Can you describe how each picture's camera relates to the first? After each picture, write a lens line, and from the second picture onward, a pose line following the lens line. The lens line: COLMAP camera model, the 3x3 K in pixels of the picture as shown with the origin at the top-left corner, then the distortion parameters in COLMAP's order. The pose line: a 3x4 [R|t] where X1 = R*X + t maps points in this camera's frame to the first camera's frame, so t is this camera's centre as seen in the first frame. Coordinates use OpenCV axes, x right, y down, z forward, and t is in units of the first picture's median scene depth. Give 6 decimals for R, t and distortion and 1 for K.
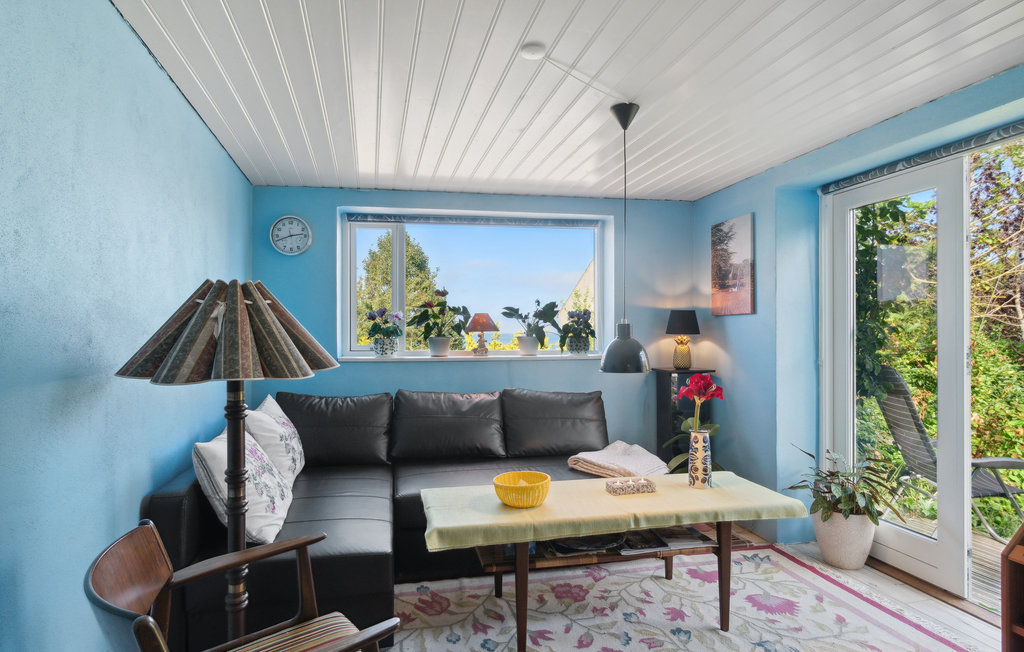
lens RADIAL K [[551.3, 0, 508.0], [0, 551.3, 329.4], [0, 0, 1]] dist [0.004105, 0.000726]
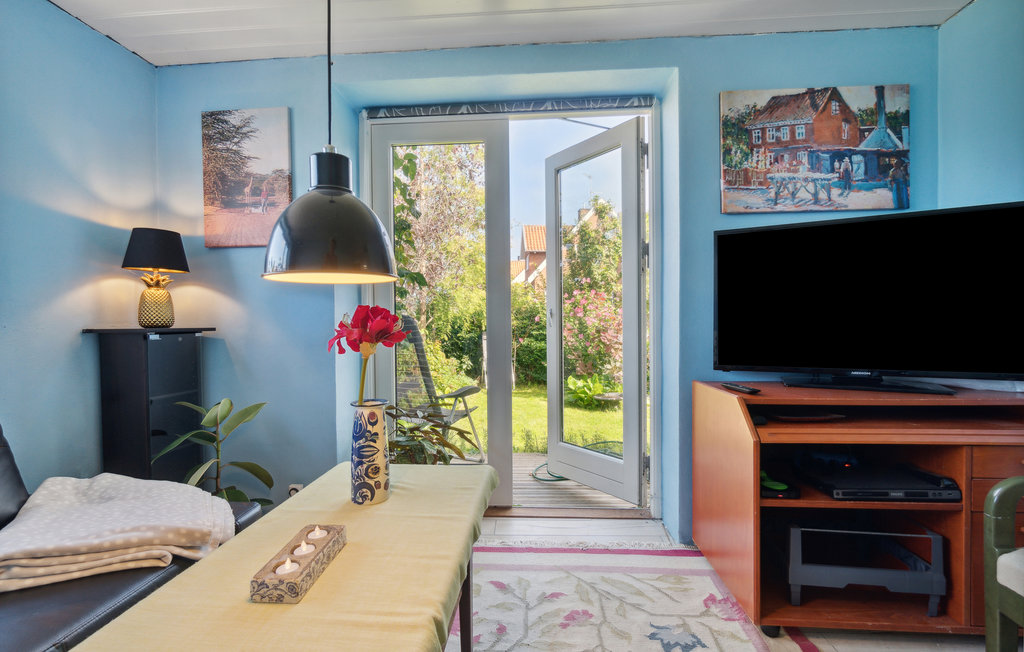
lens RADIAL K [[447.6, 0, 515.6], [0, 447.6, 327.0], [0, 0, 1]] dist [0.000868, 0.000411]
pose [[0.300761, -0.019509, 0.953500, -0.038657], [0.006095, 0.999810, 0.018534, 0.067441], [-0.953680, 0.000237, 0.300823, 0.500643]]
